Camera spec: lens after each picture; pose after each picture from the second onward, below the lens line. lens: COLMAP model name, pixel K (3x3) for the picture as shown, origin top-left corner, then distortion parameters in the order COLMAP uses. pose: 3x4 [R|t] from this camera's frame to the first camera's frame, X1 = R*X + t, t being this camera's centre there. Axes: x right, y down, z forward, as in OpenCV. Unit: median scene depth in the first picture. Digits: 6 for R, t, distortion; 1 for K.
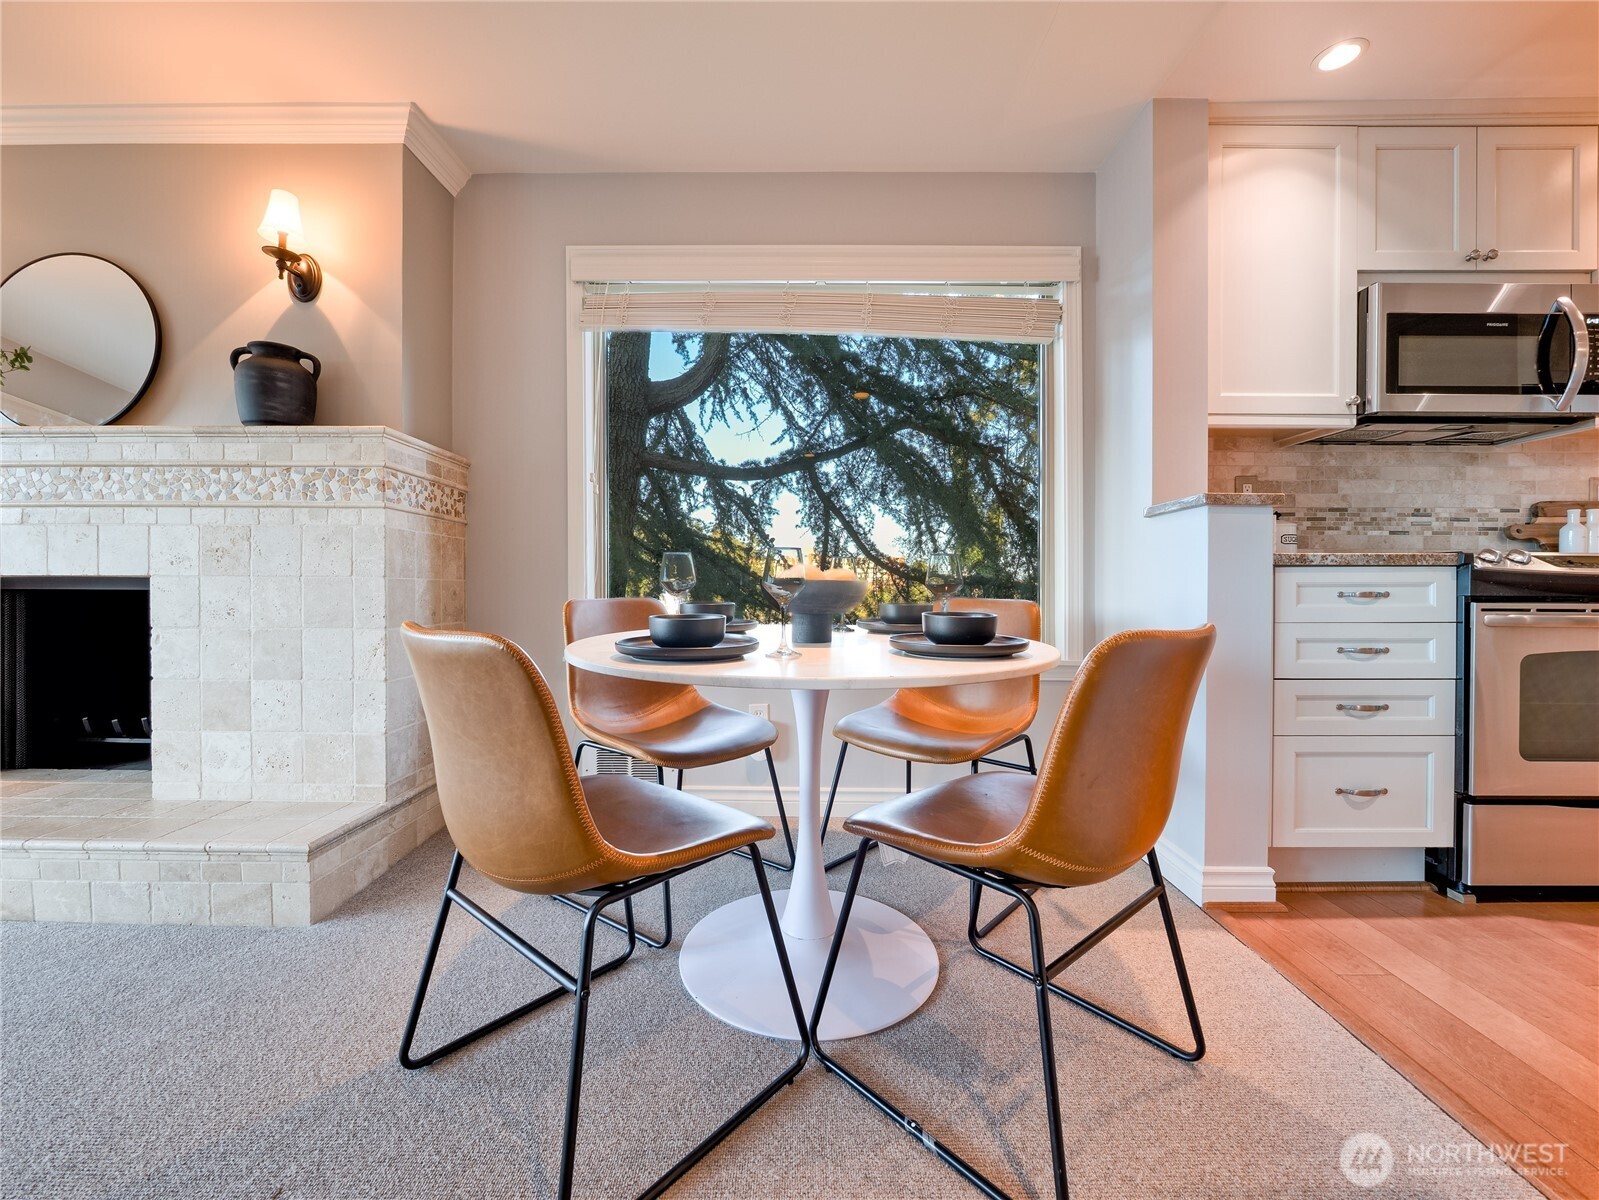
lens RADIAL K [[662.5, 0, 787.3], [0, 662.5, 596.2], [0, 0, 1]] dist [-0.004268, -0.000969]
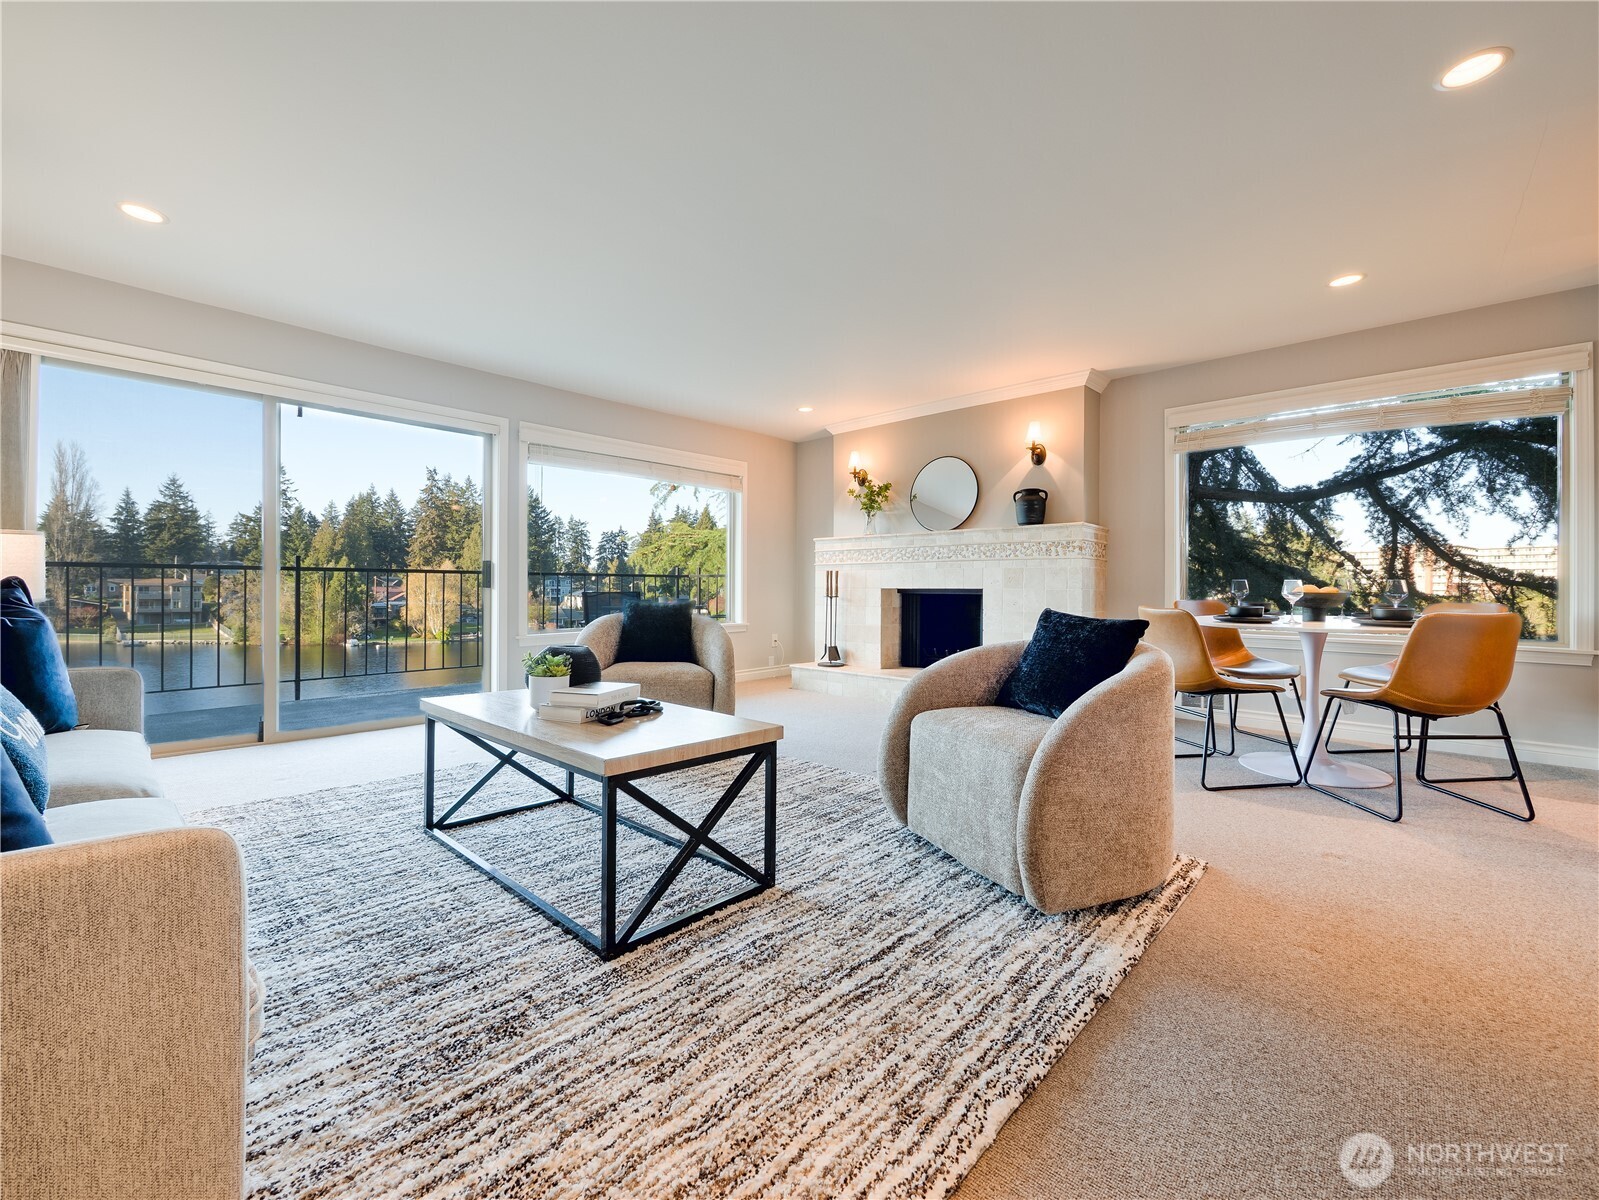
lens RADIAL K [[662.5, 0, 791.7], [0, 662.5, 594.7], [0, 0, 1]] dist [-0.004268, -0.000969]
pose [[0.742018, 0.006682, -0.670347, 0.164763], [-0.011129, 0.999935, -0.002351, 0.005786], [0.670288, 0.009204, 0.742044, -1.315595]]
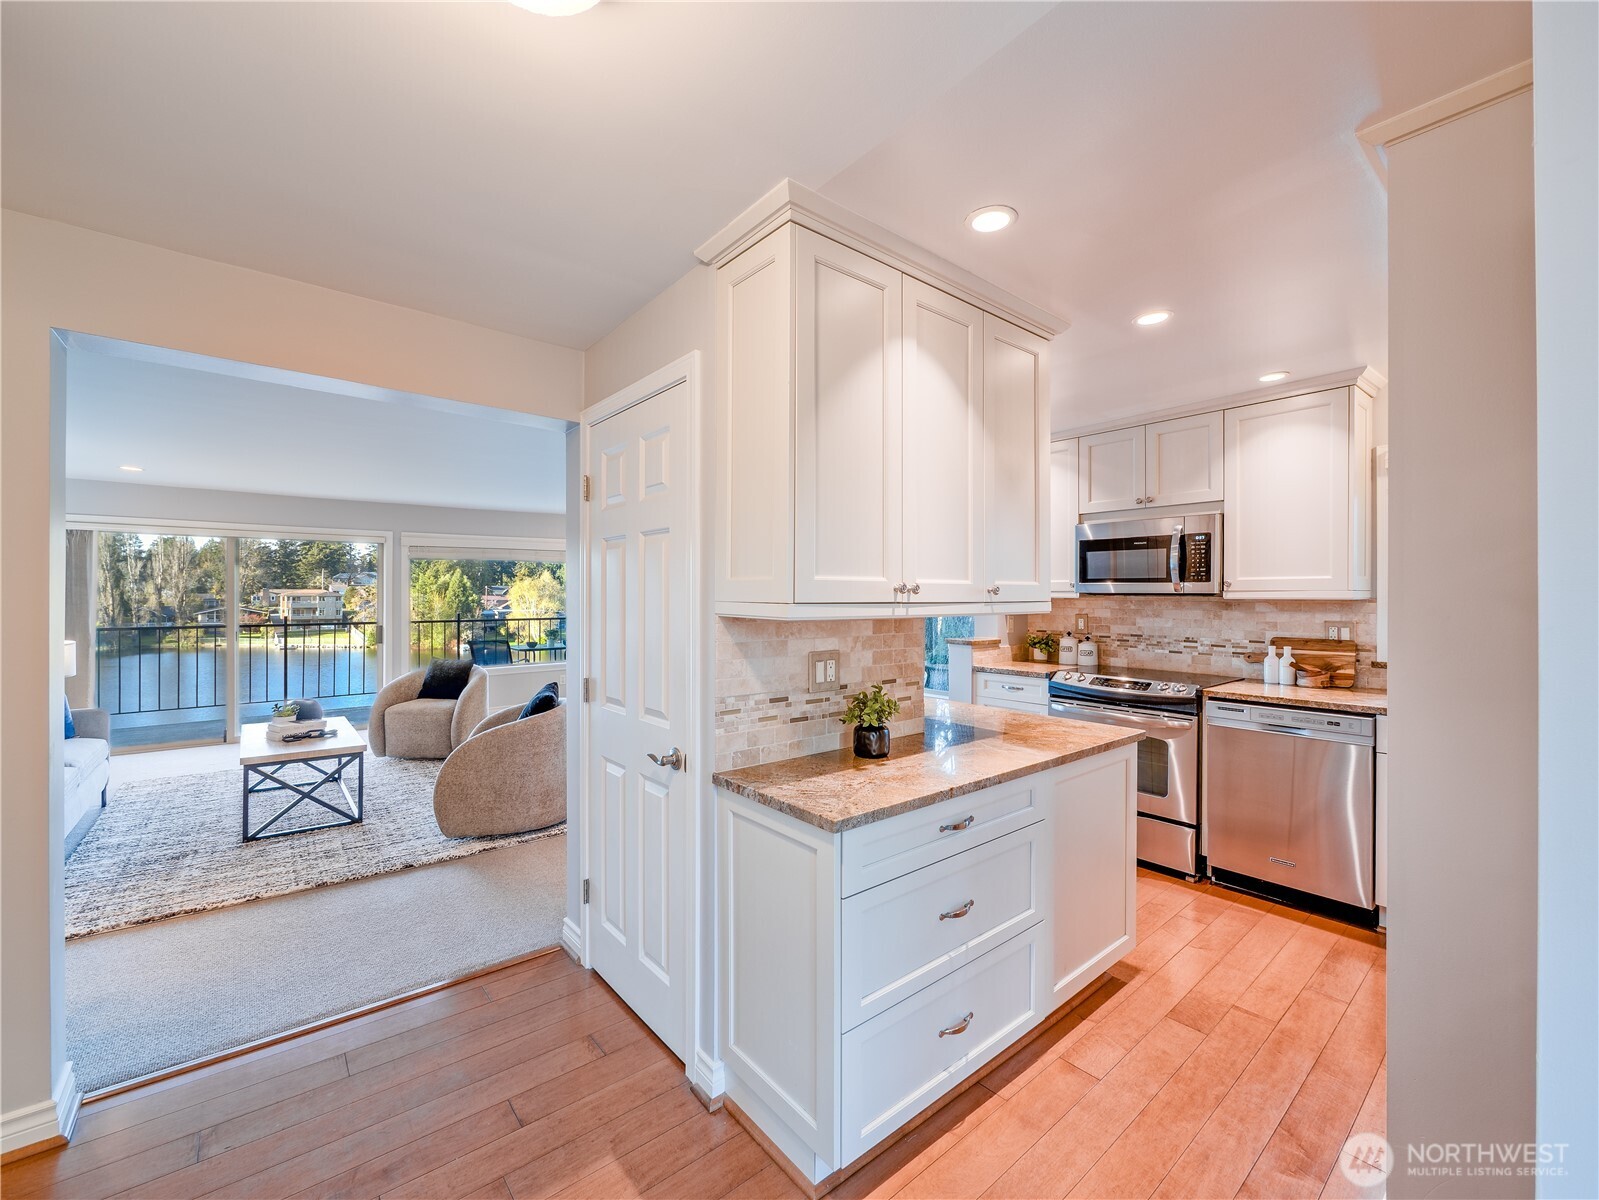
lens RADIAL K [[662.5, 0, 793.3], [0, 662.5, 598.5], [0, 0, 1]] dist [-0.004268, -0.000969]
pose [[0.642510, 0.003401, -0.766270, 1.930229], [-0.009214, 0.999952, -0.003288, -0.262101], [0.766222, 0.009173, 0.642511, -0.882556]]
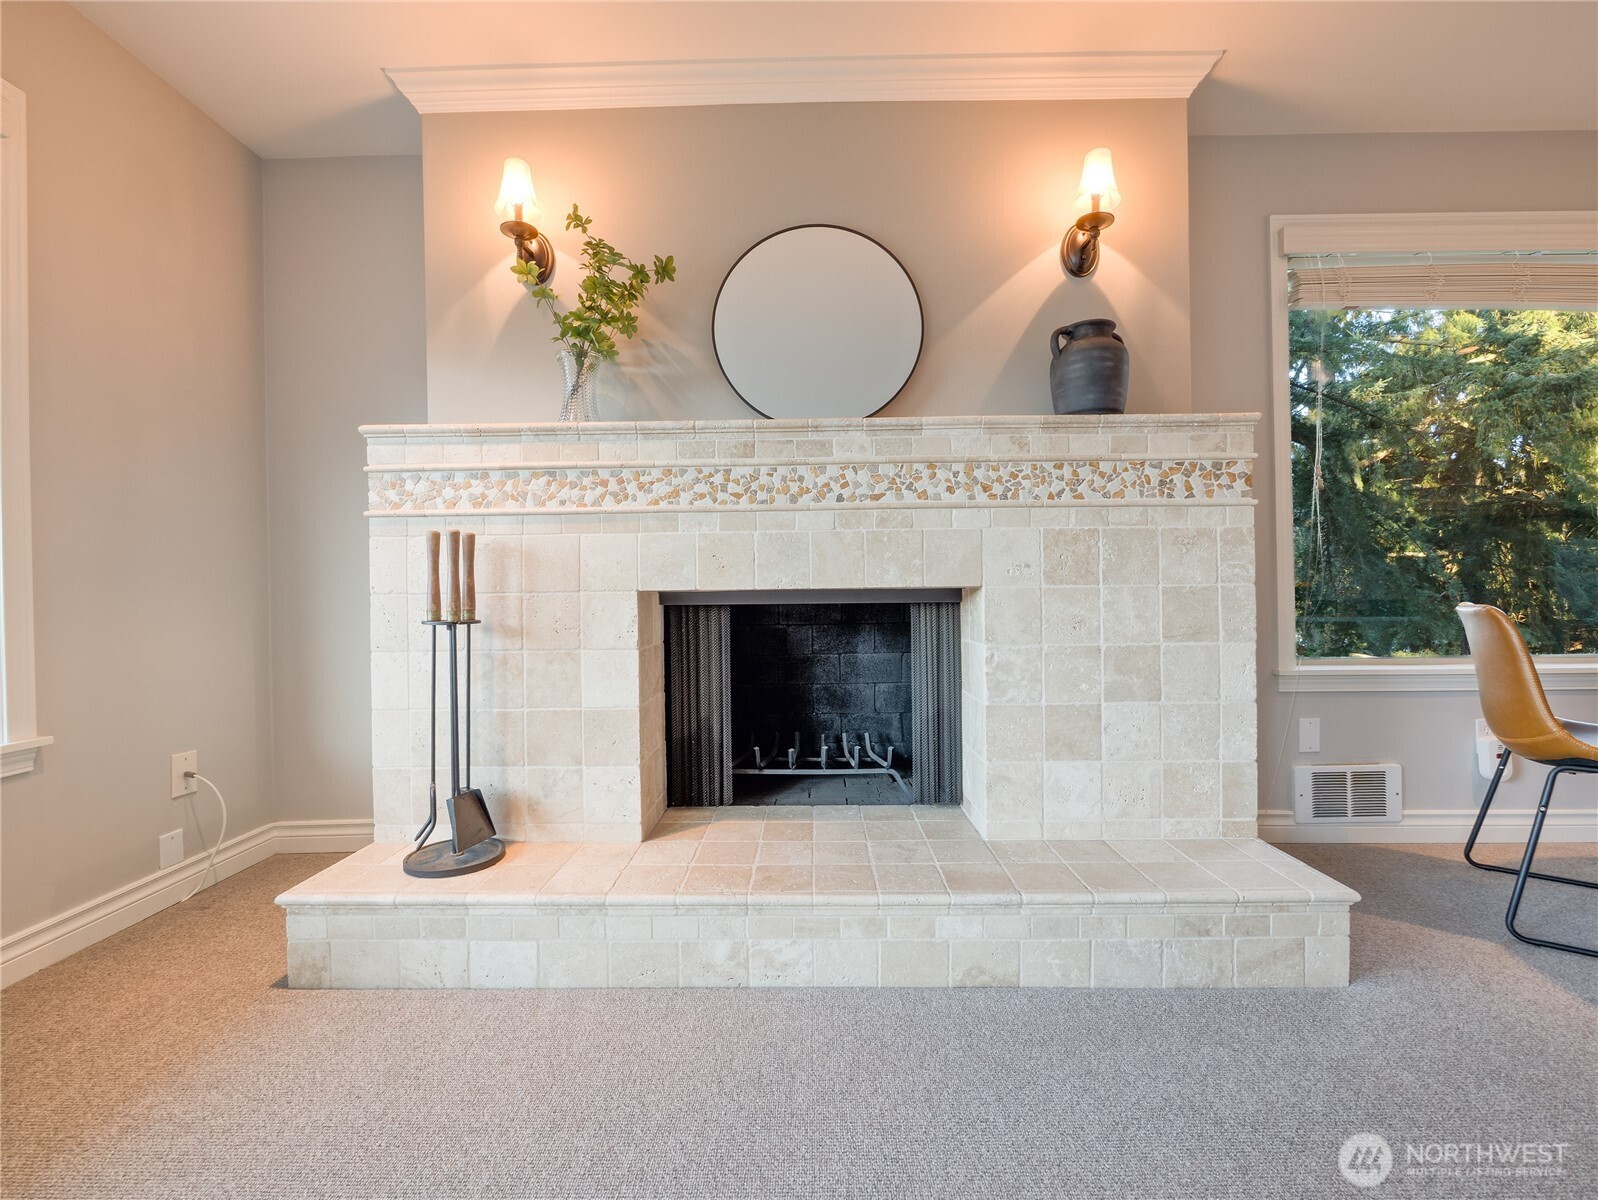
lens RADIAL K [[716.4, 0, 834.0], [0, 716.4, 587.3], [0, 0, 1]] dist [-0.000354, 0.000806]
pose [[0.999881, -0.015451, -0.000267, -1.162508], [0.015447, 0.999823, -0.010777, -0.021945], [0.000434, 0.010772, 0.999942, 0.040666]]
